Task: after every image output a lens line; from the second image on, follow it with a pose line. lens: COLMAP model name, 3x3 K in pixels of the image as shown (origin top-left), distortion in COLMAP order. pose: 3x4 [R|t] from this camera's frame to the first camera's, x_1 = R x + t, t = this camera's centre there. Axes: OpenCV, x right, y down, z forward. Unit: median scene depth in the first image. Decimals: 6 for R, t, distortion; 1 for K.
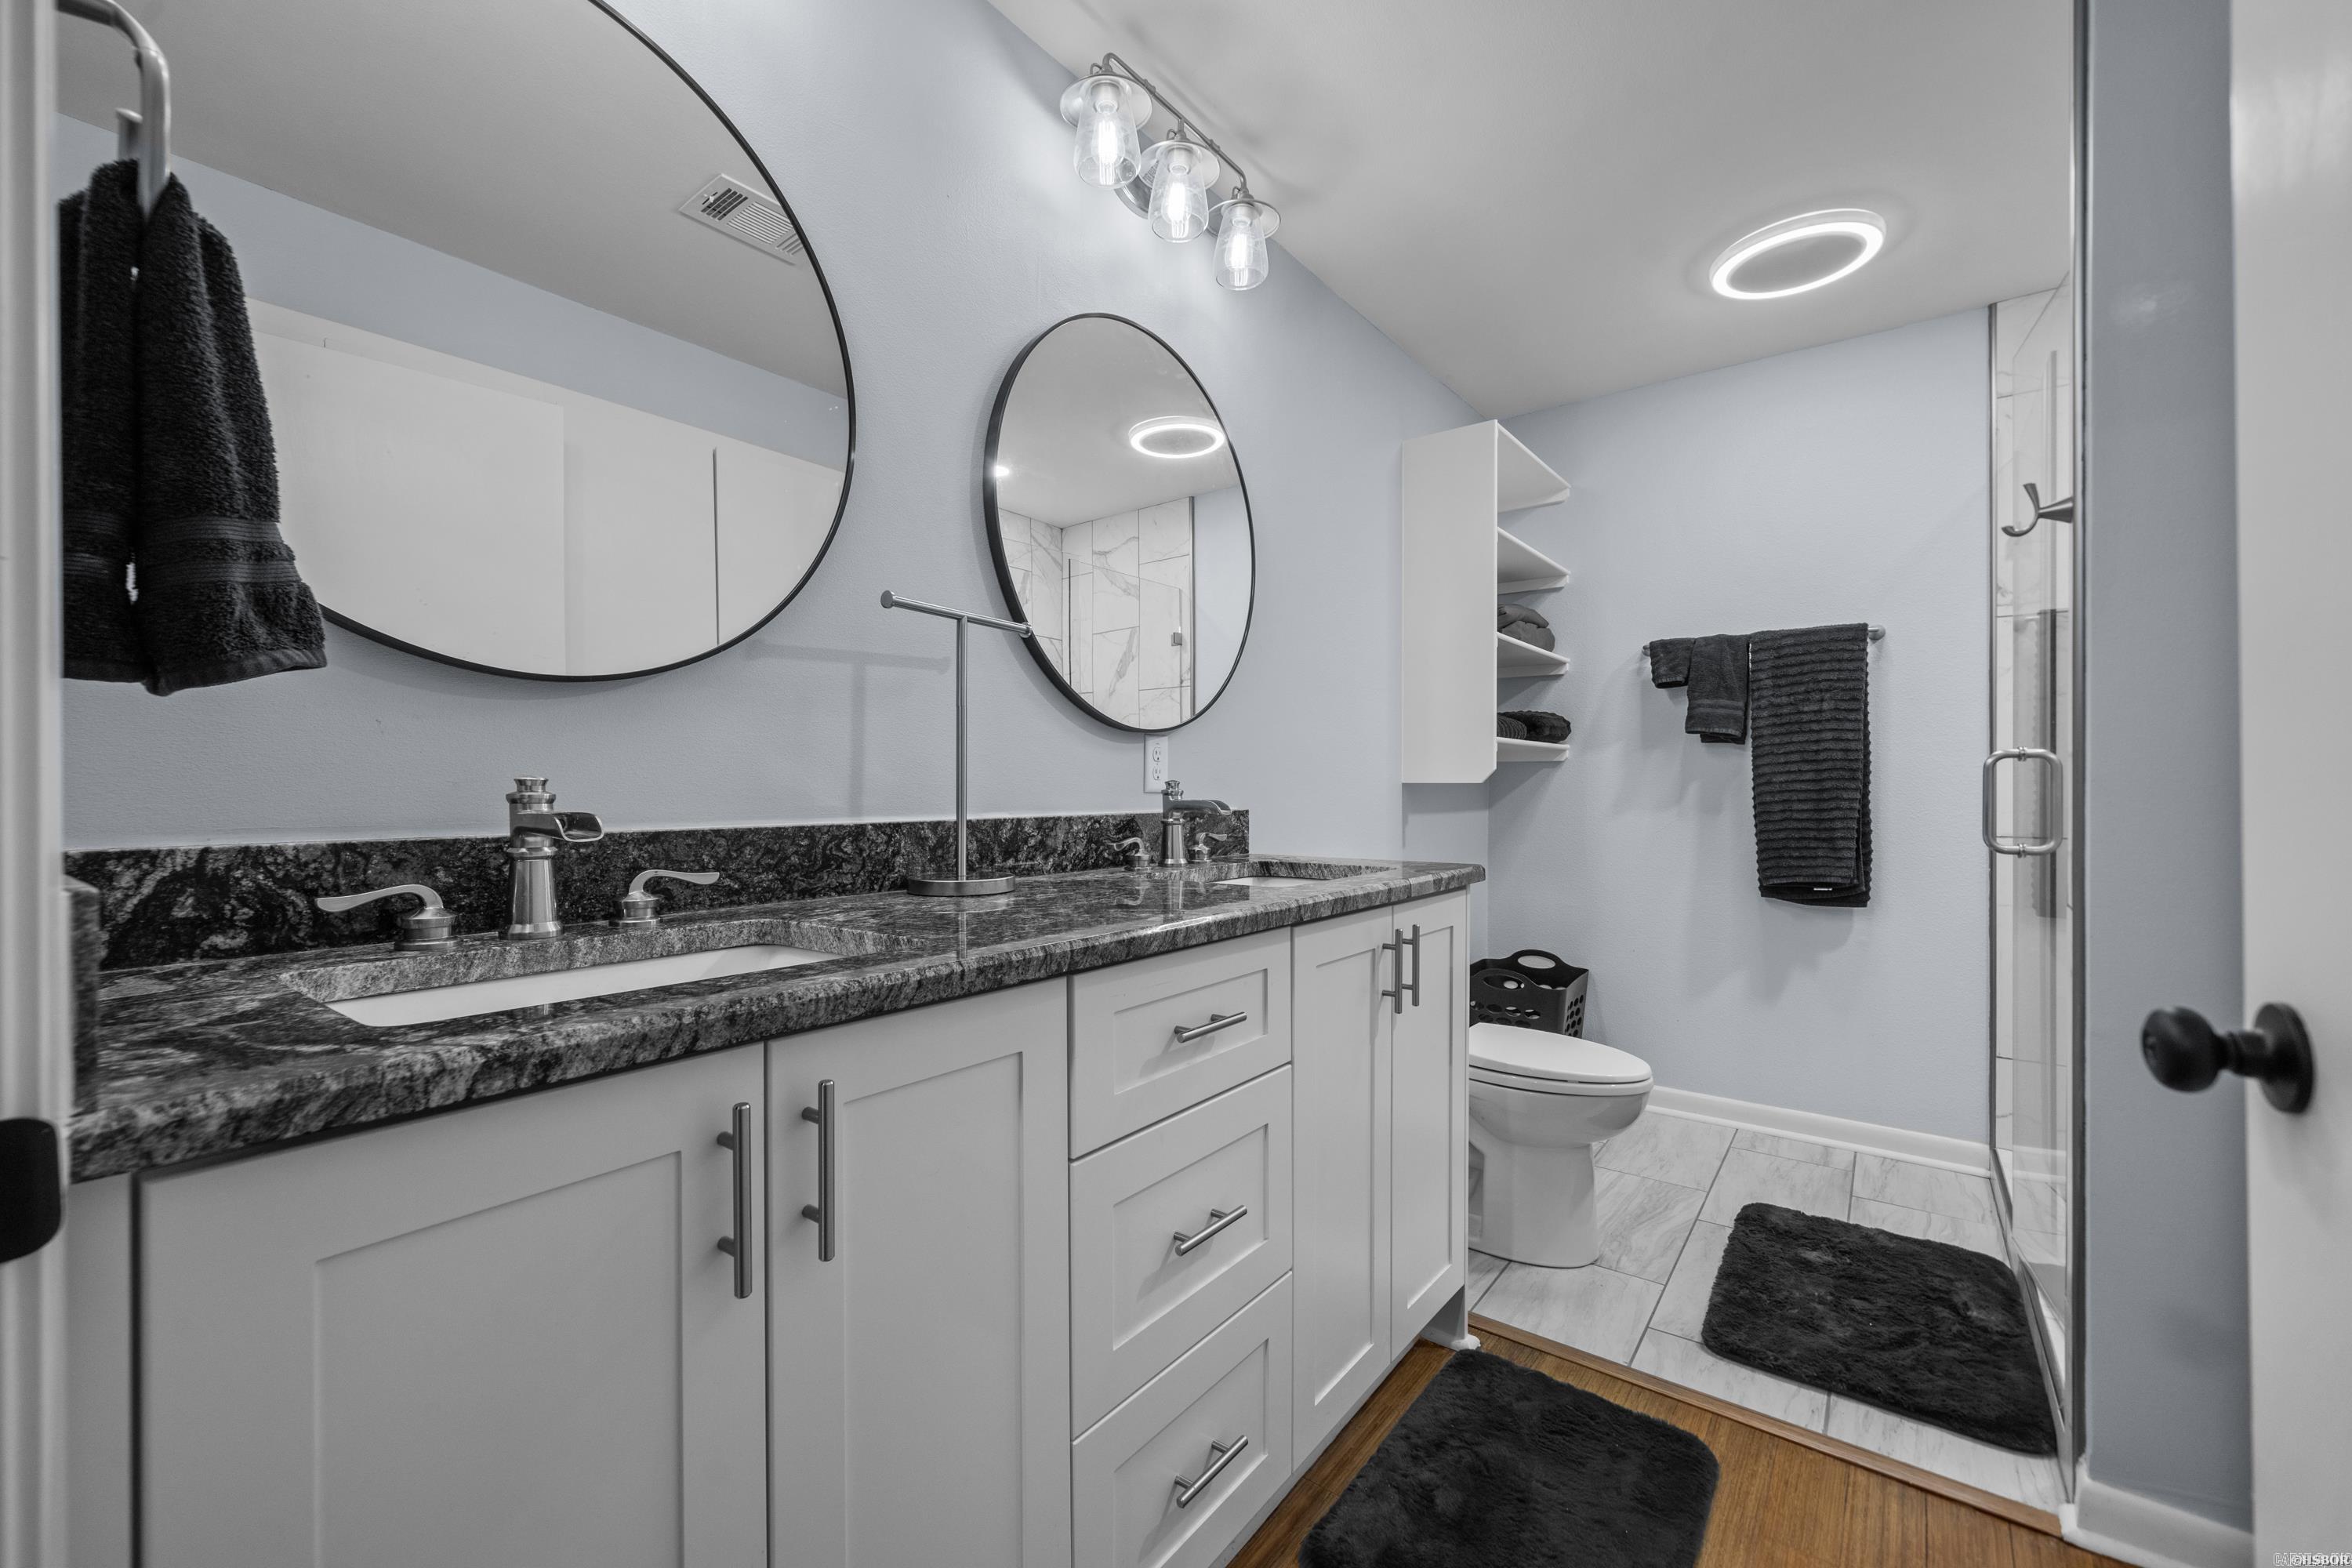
lens RADIAL K [[966.7, 0, 1169.6], [0, 966.7, 782.2], [0, 0, 1]] dist [-0.008088, -0.000948]
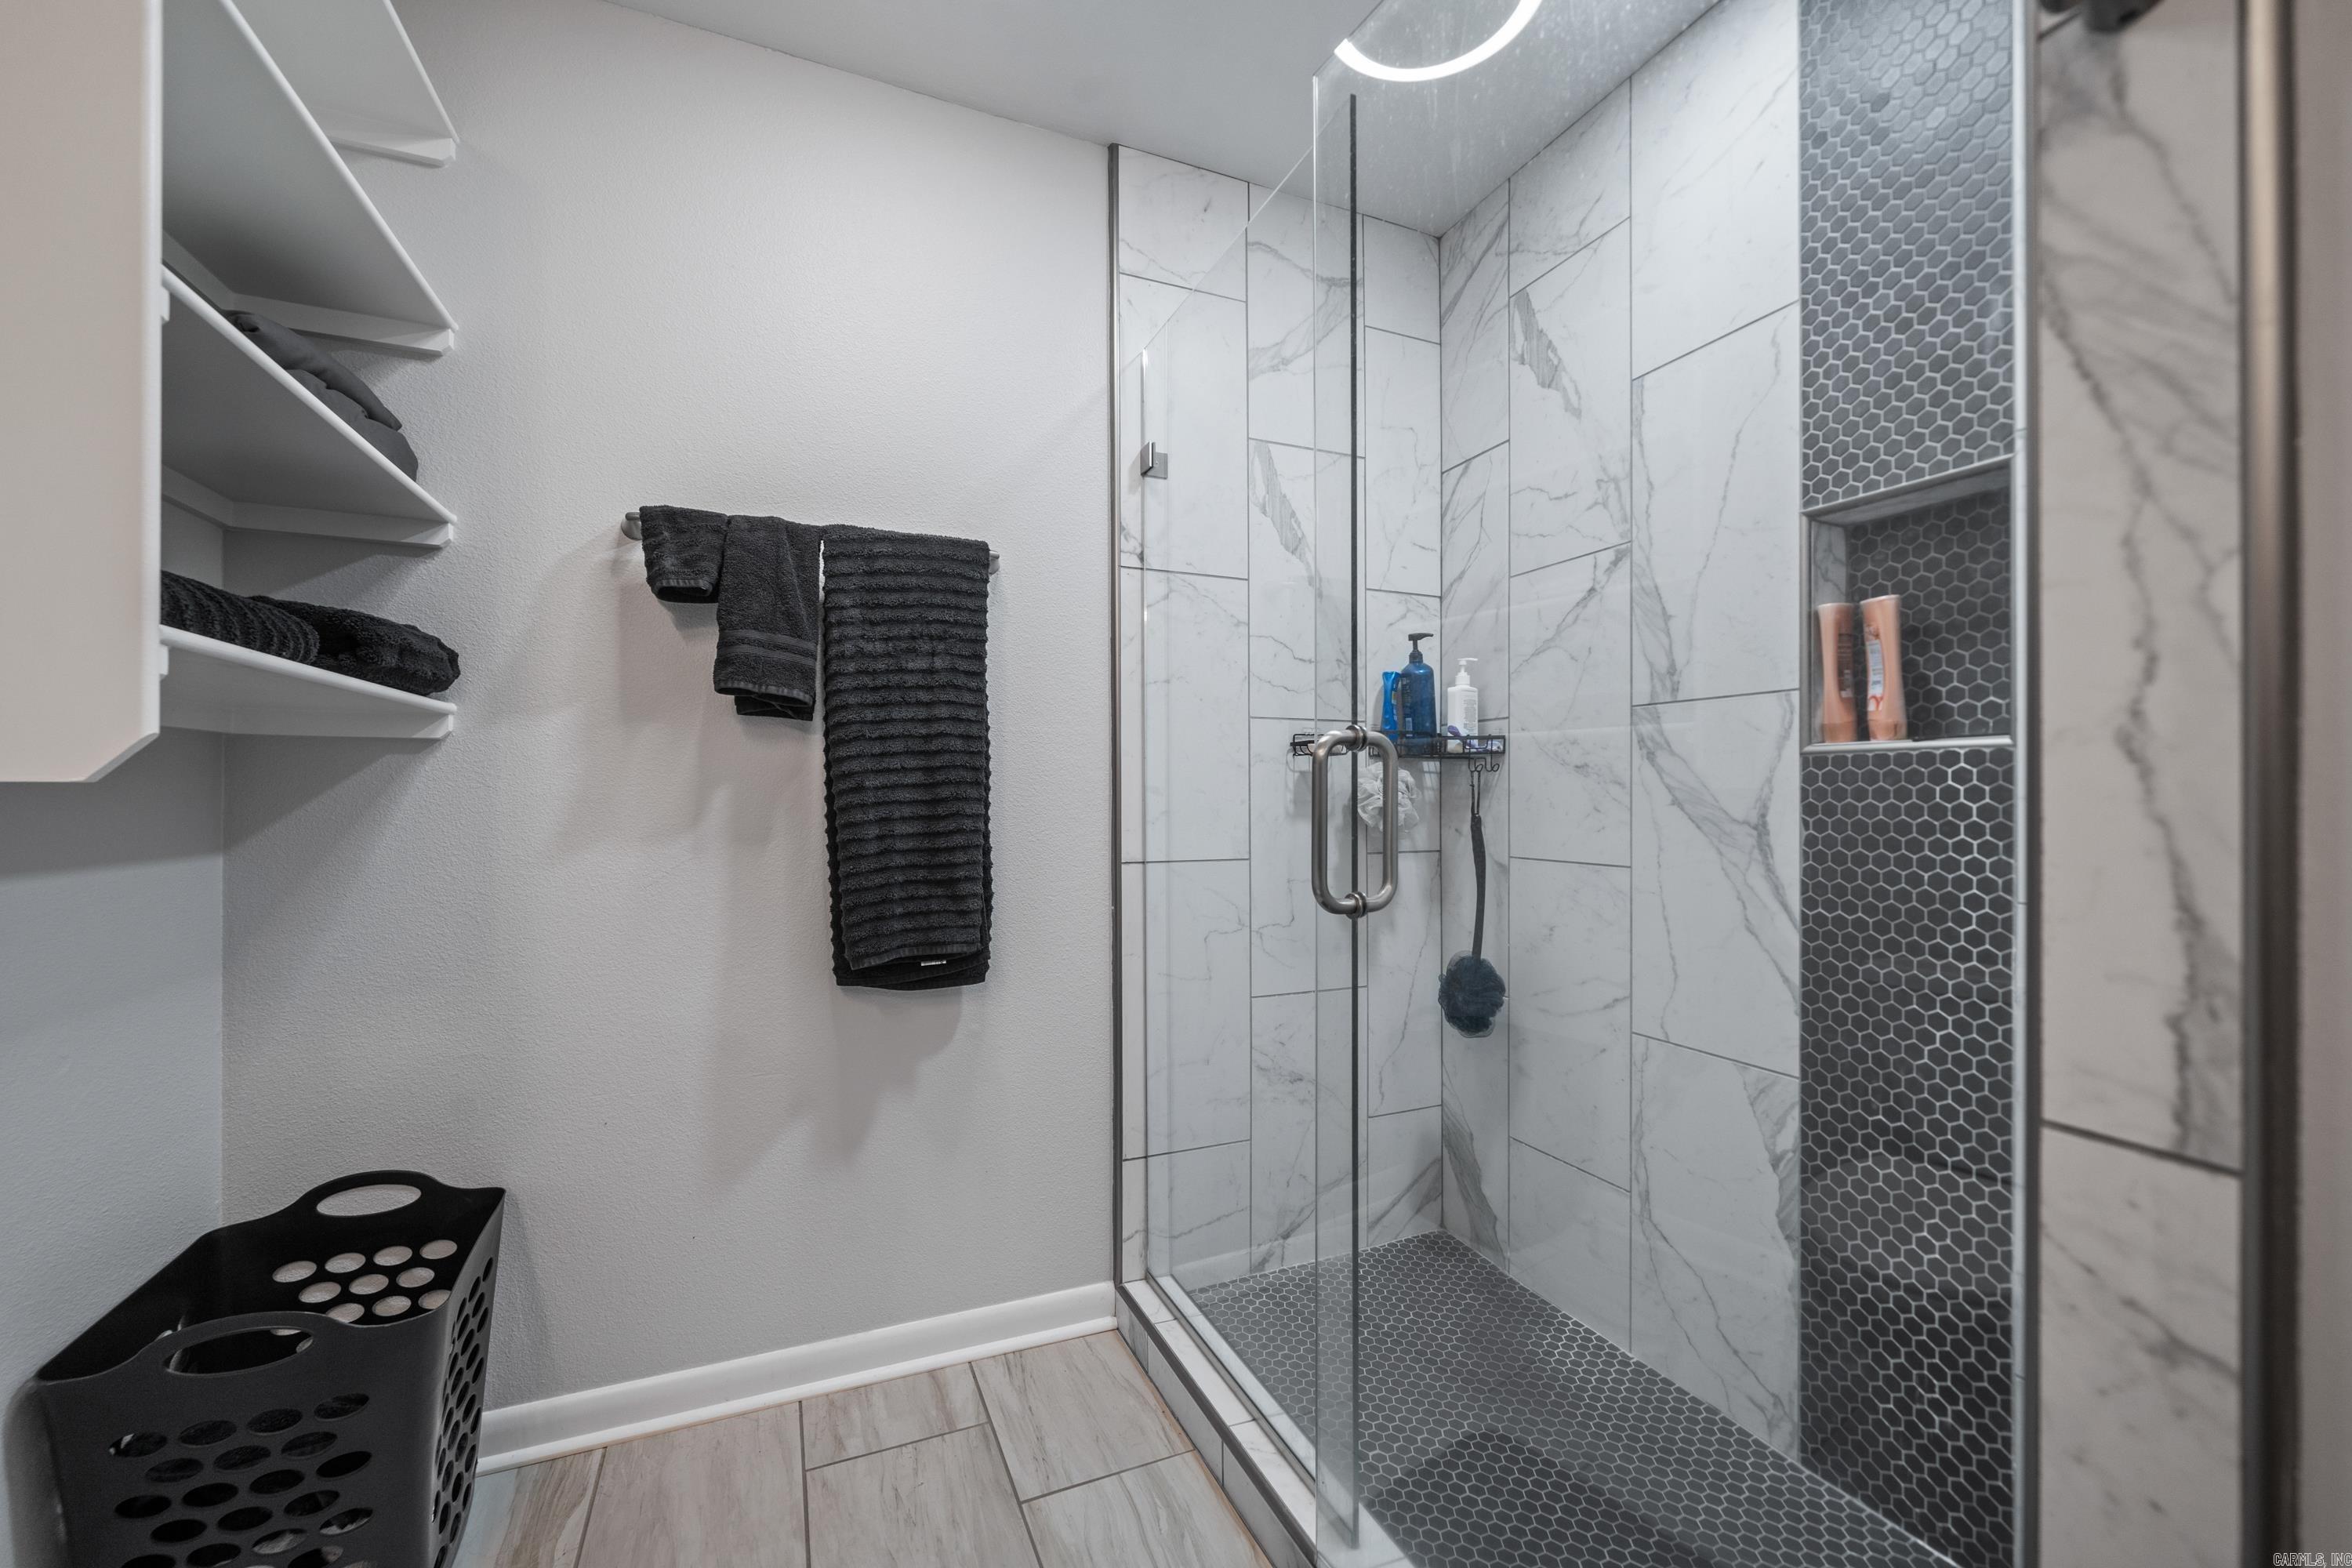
lens RADIAL K [[898.8, 0, 1118.0], [0, 898.8, 797.4], [0, 0, 1]] dist [-0.000018, 0.000209]
pose [[0.517793, -0.002711, 0.855502, 0.245041], [-0.003598, 0.999979, 0.005346, 0.002371], [-0.855499, -0.005846, 0.517772, 0.590273]]
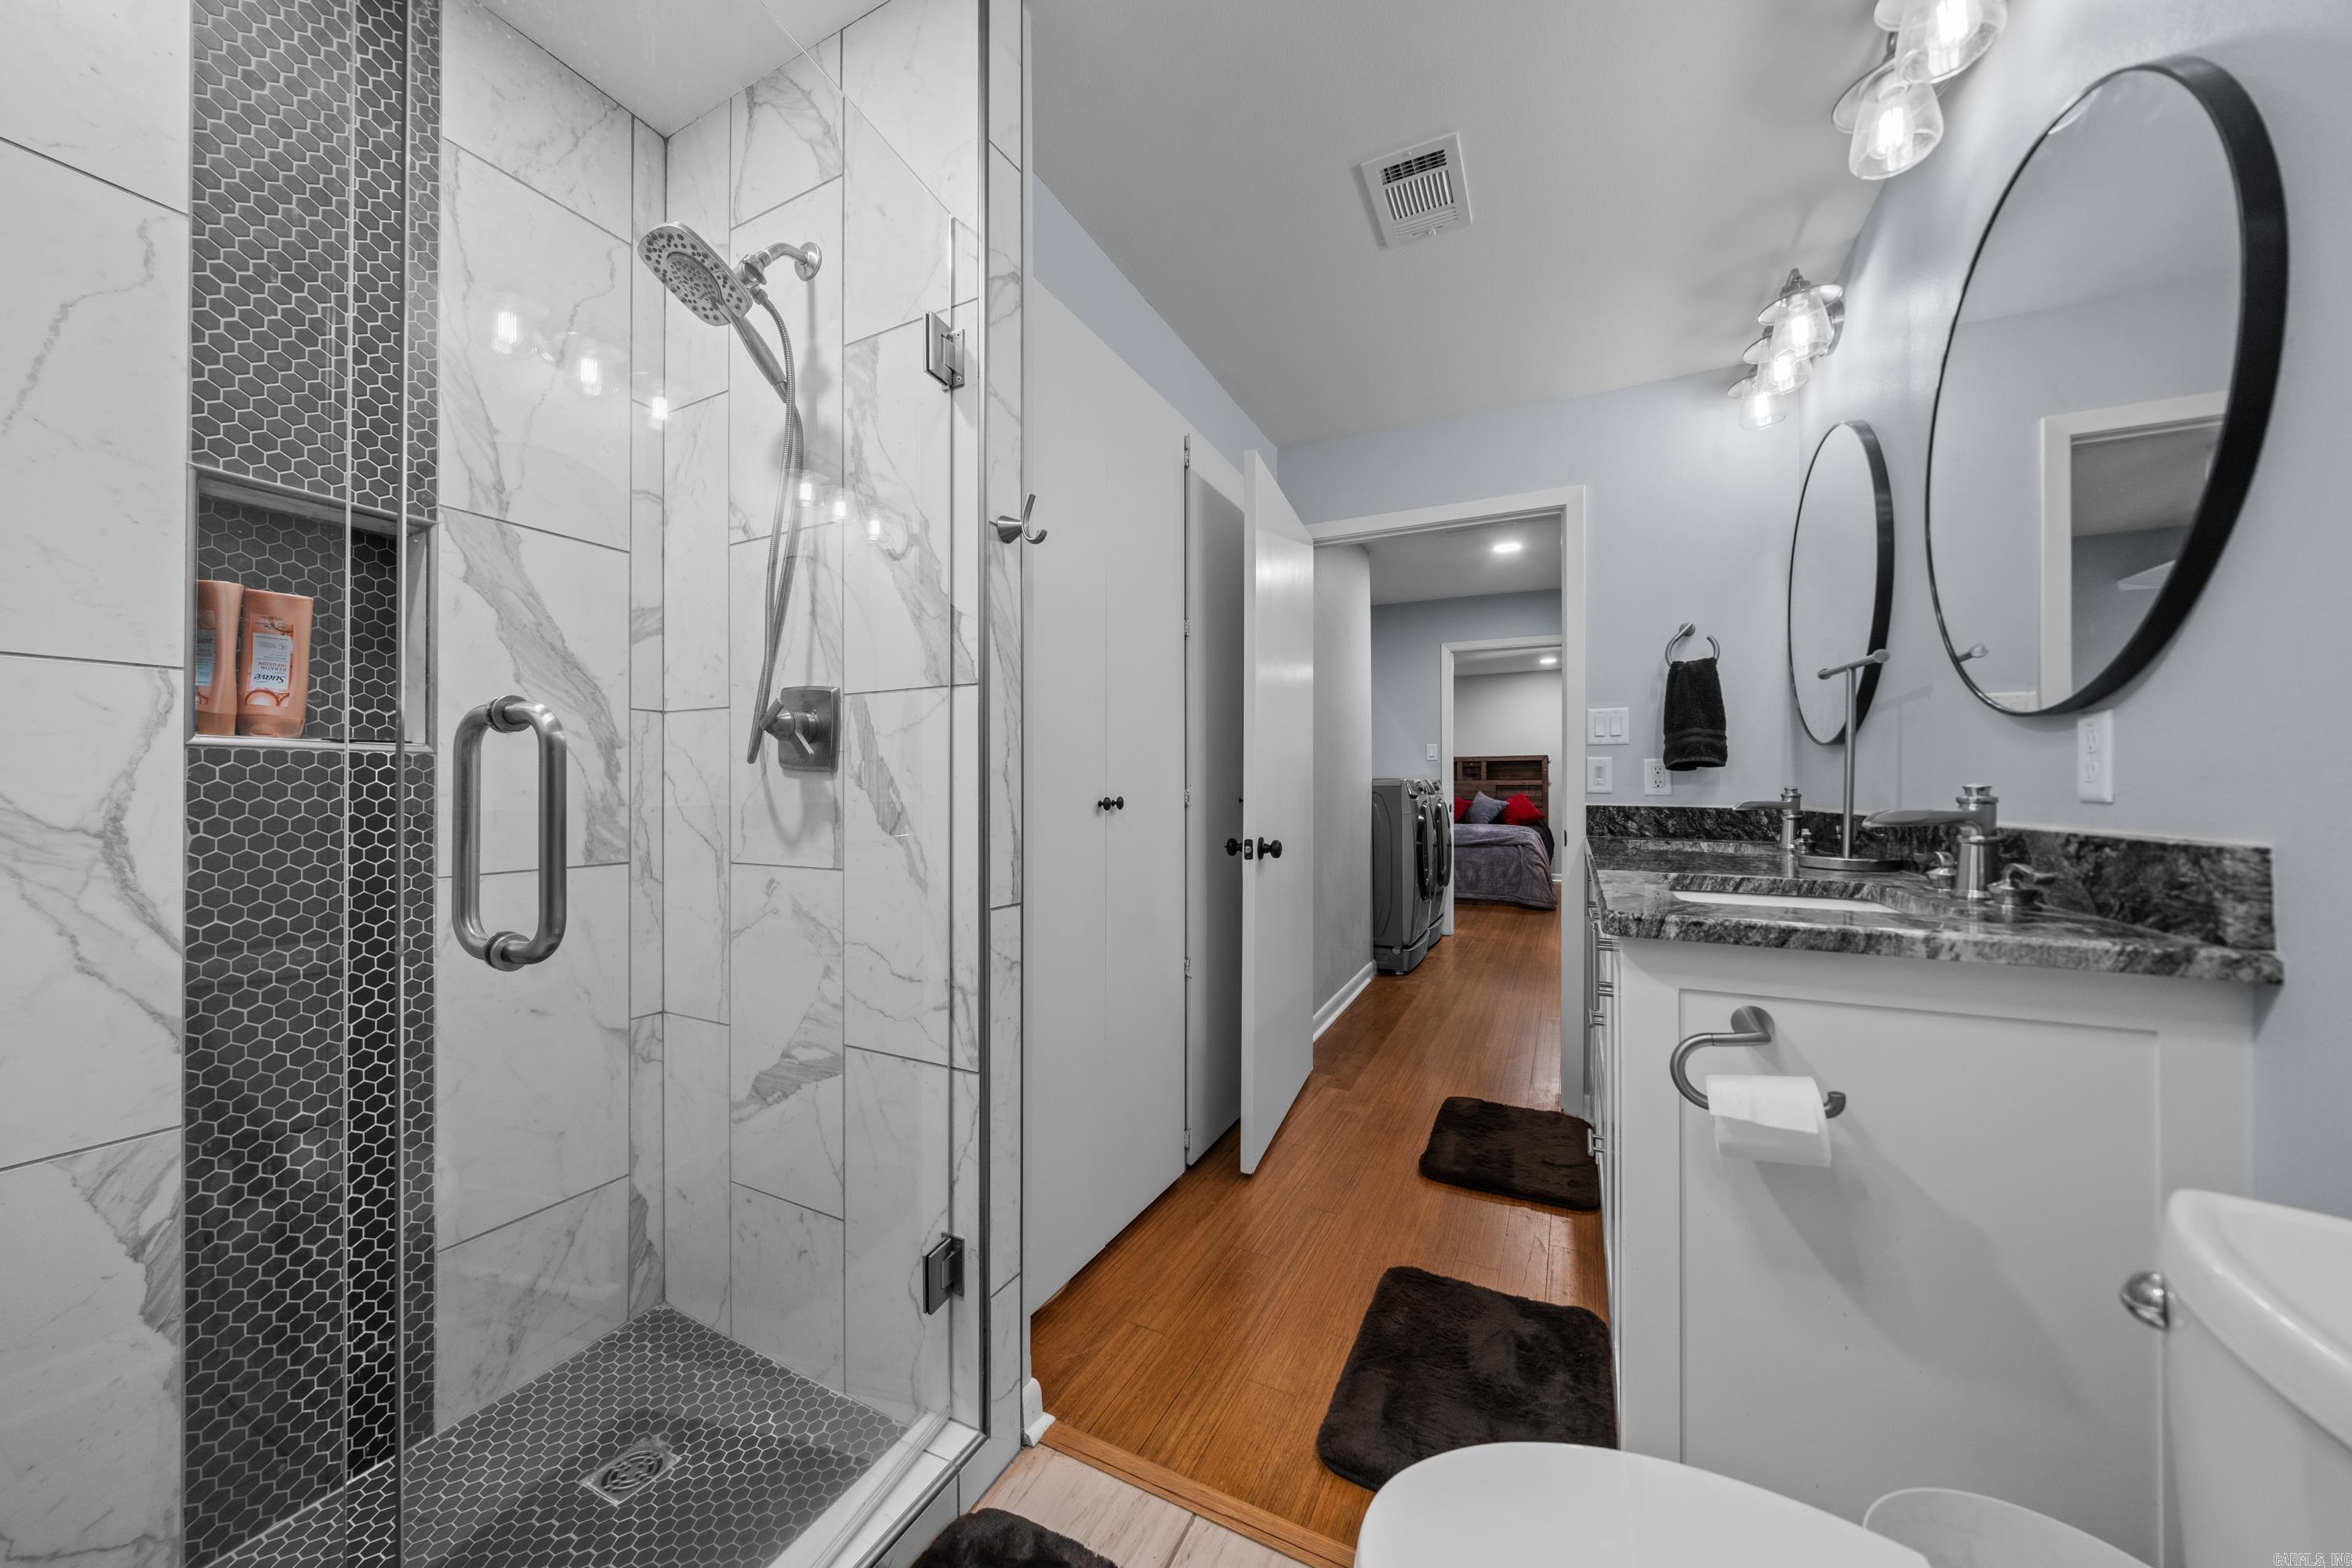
lens RADIAL K [[831.8, 0, 1167.1], [0, 831.8, 777.6], [0, 0, 1]] dist [-0.011281, -0.000365]
pose [[-0.980695, -0.003306, -0.195517, 0.616265], [0.000260, 0.999834, -0.018209, 0.002308], [0.195545, -0.017908, -0.980531, 1.213434]]
